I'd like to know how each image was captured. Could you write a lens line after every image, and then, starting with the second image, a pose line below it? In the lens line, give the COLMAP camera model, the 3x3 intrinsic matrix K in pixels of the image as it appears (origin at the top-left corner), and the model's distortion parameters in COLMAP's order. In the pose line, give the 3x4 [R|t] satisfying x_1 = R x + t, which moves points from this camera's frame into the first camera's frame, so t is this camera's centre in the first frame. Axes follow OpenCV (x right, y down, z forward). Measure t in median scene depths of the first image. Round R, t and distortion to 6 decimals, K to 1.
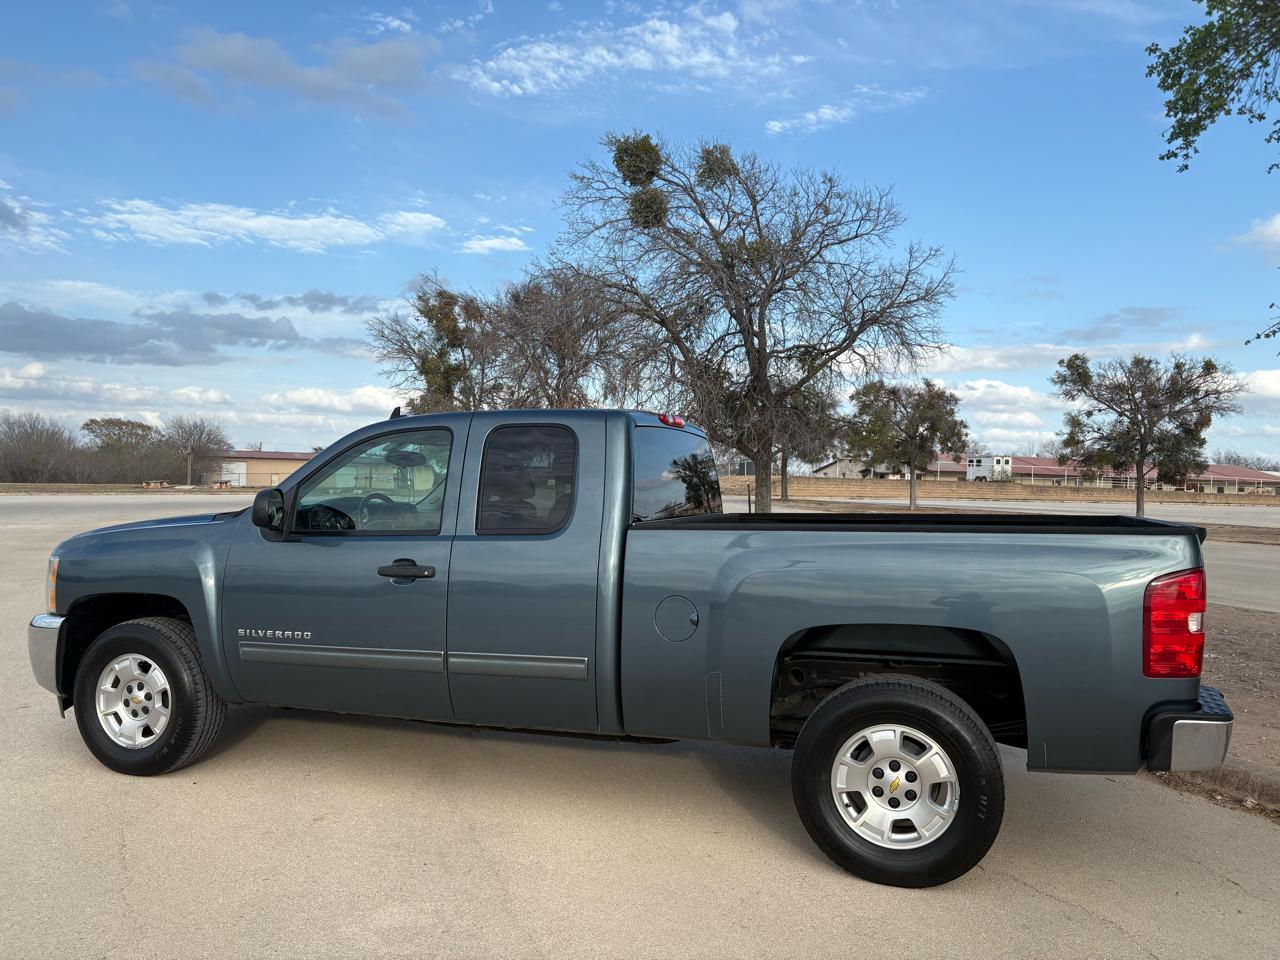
lens RADIAL K [[971.9, 0, 636.2], [0, 971.9, 480.3], [0, 0, 1]] dist [0.008979, -0.000415]
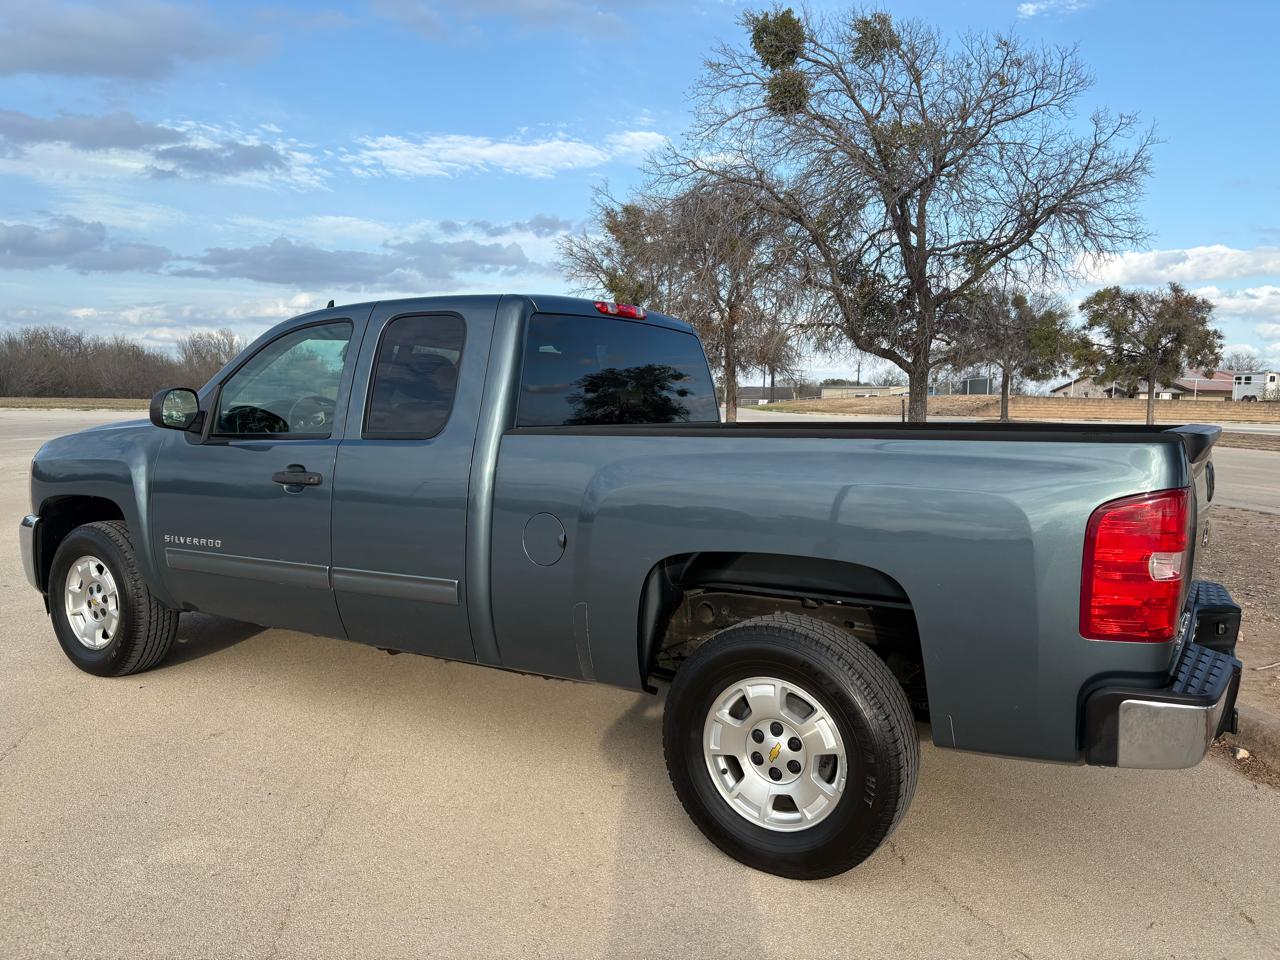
lens RADIAL K [[971.9, 0, 636.2], [0, 971.9, 480.3], [0, 0, 1]] dist [0.008979, -0.000415]
pose [[0.973683, 0.019373, -0.227081, 0.081386], [-0.000854, 0.996684, 0.081366, 0.006133], [0.227905, -0.079031, 0.970471, 0.052874]]
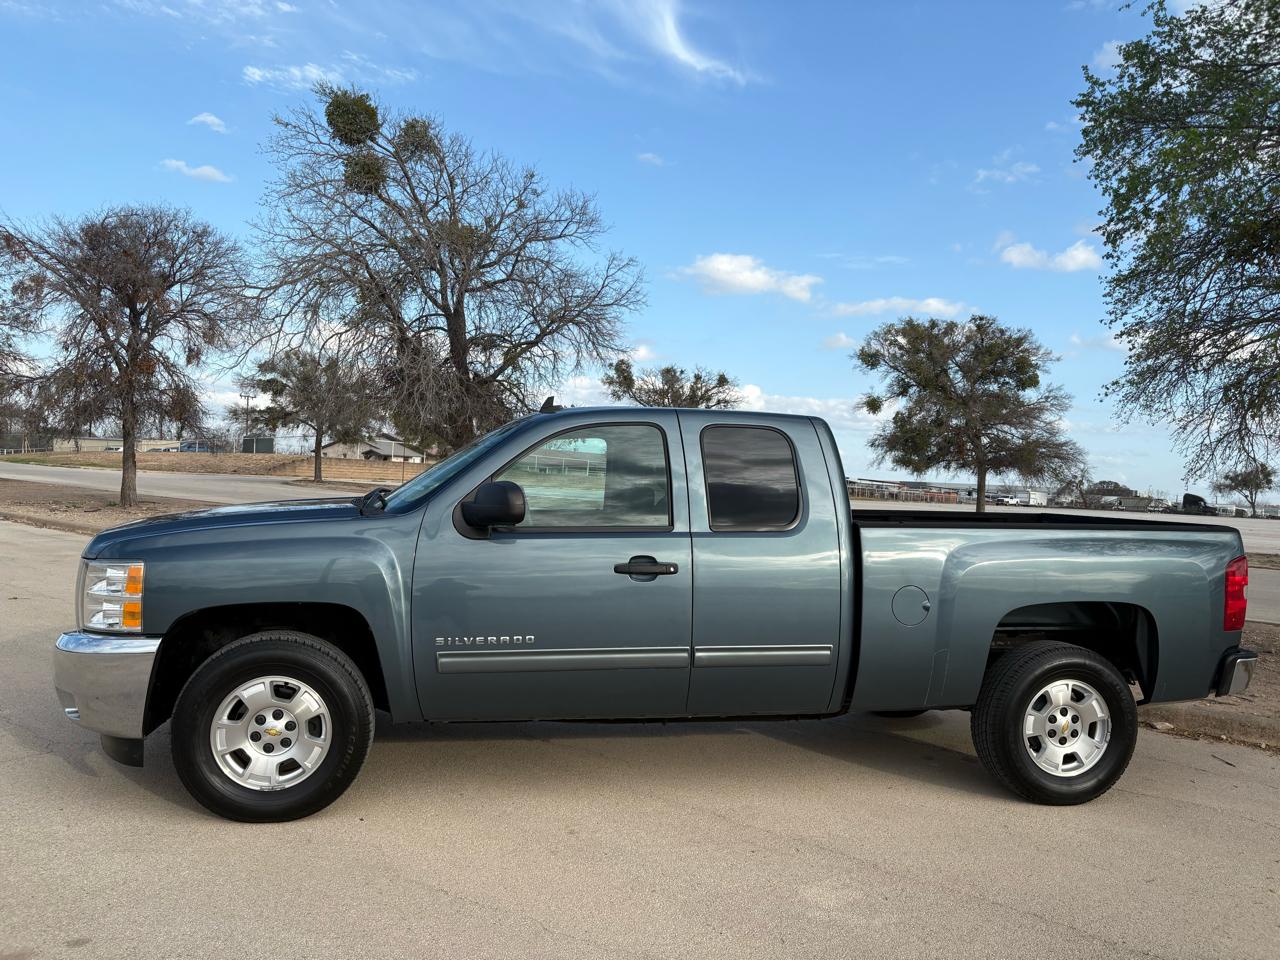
lens RADIAL K [[974.9, 0, 638.8], [0, 974.9, 484.2], [0, 0, 1]] dist [0.017865, -0.000186]
pose [[0.860455, 0.021774, 0.509061, -0.215900], [-0.033163, 0.999361, 0.013308, -0.001165], [-0.508446, -0.028333, 0.860628, 0.045437]]
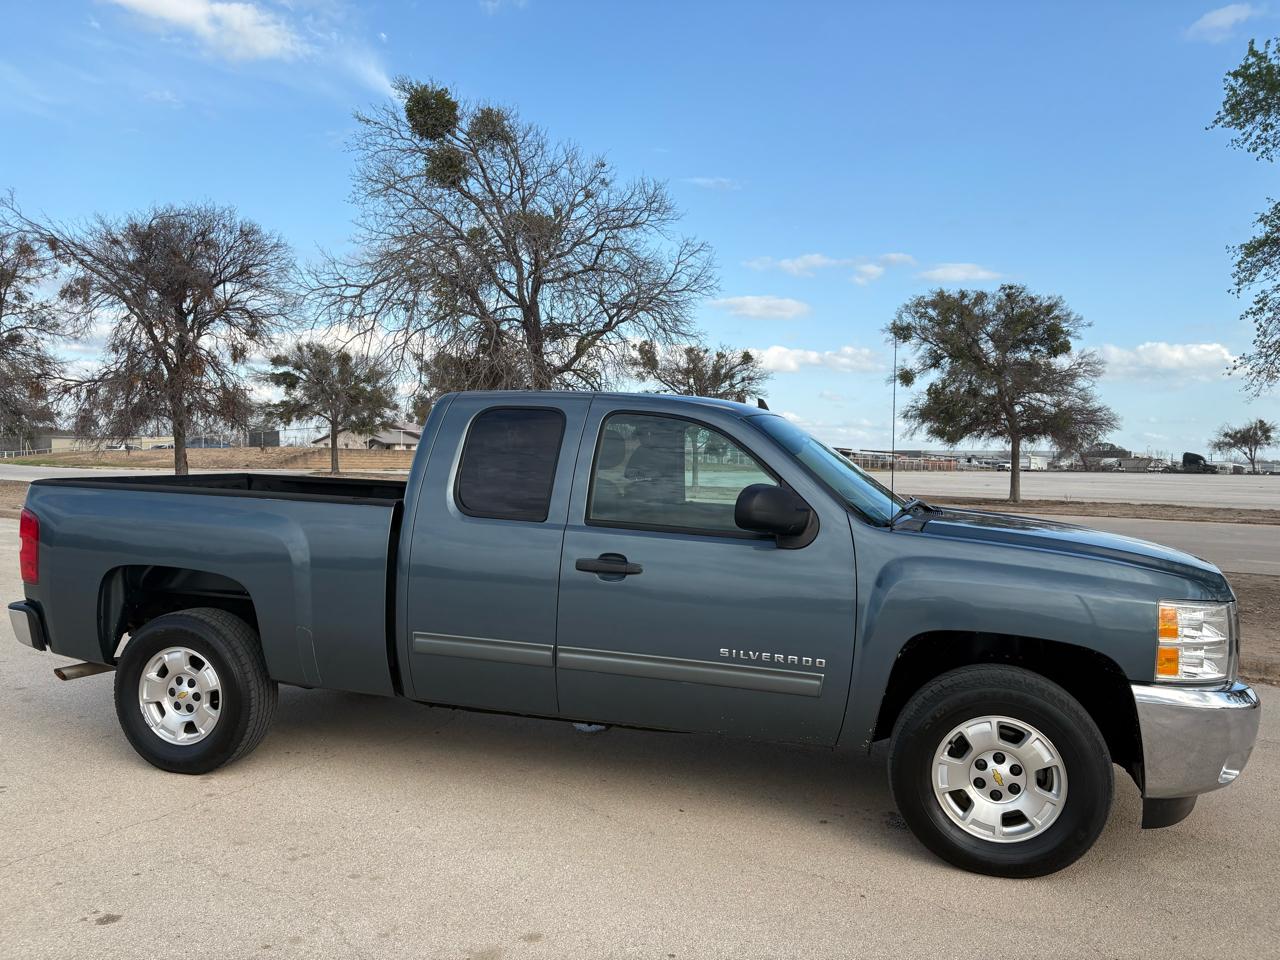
lens RADIAL K [[976.6, 0, 636.9], [0, 976.6, 483.5], [0, 0, 1]] dist [0.017789, -0.001841]
pose [[0.857559, -0.020540, 0.513975, -0.298593], [0.003175, 0.999395, 0.034640, -0.006691], [-0.514375, -0.028074, 0.857106, 0.082606]]
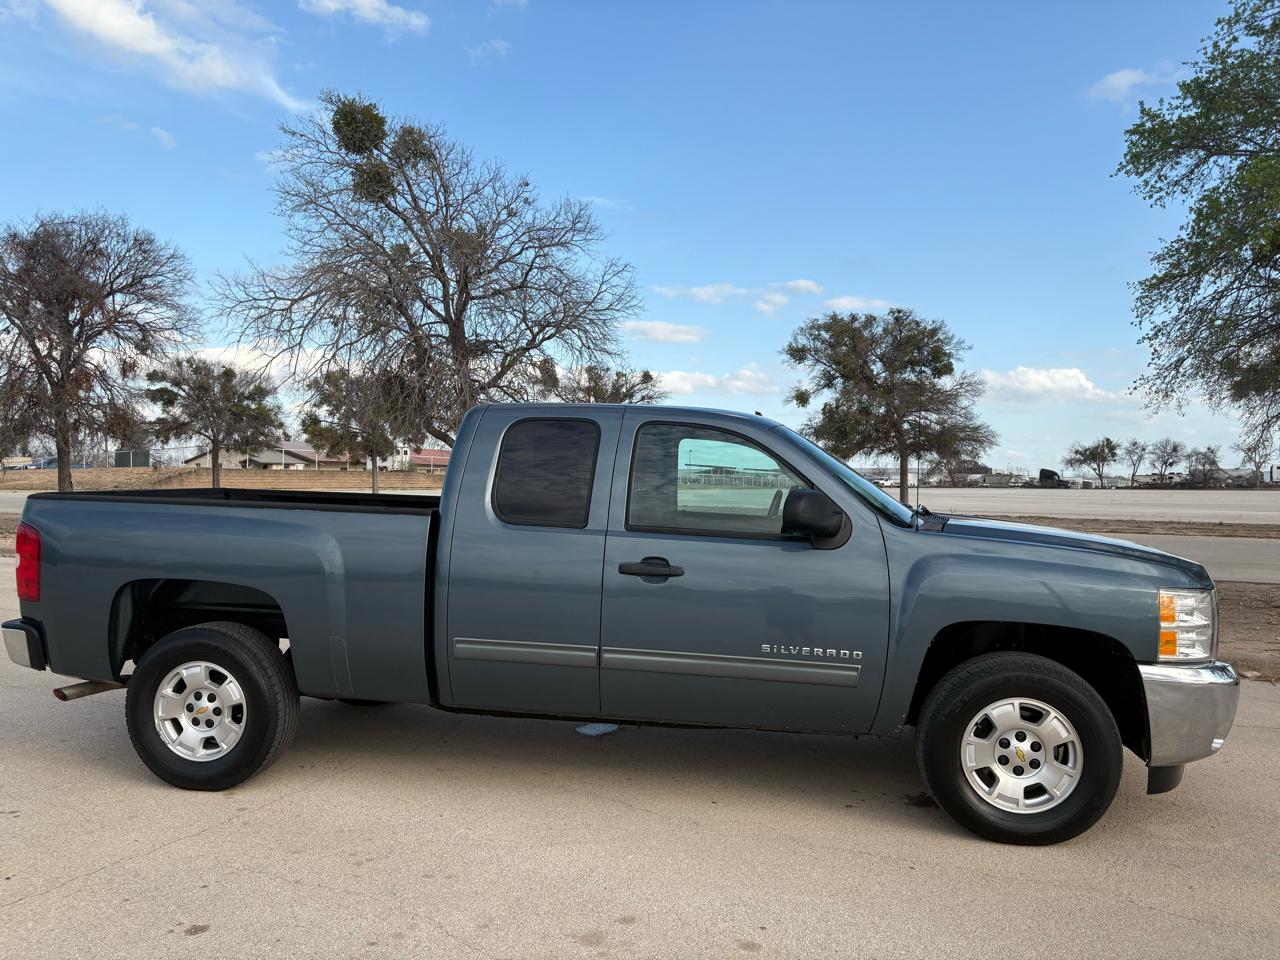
lens RADIAL K [[974.9, 0, 638.8], [0, 974.9, 484.2], [0, 0, 1]] dist [0.017865, -0.000186]
pose [[0.788823, -0.016605, 0.614396, -0.343363], [0.007936, 0.999827, 0.016832, -0.003959], [-0.614569, -0.008402, 0.788818, 0.097180]]
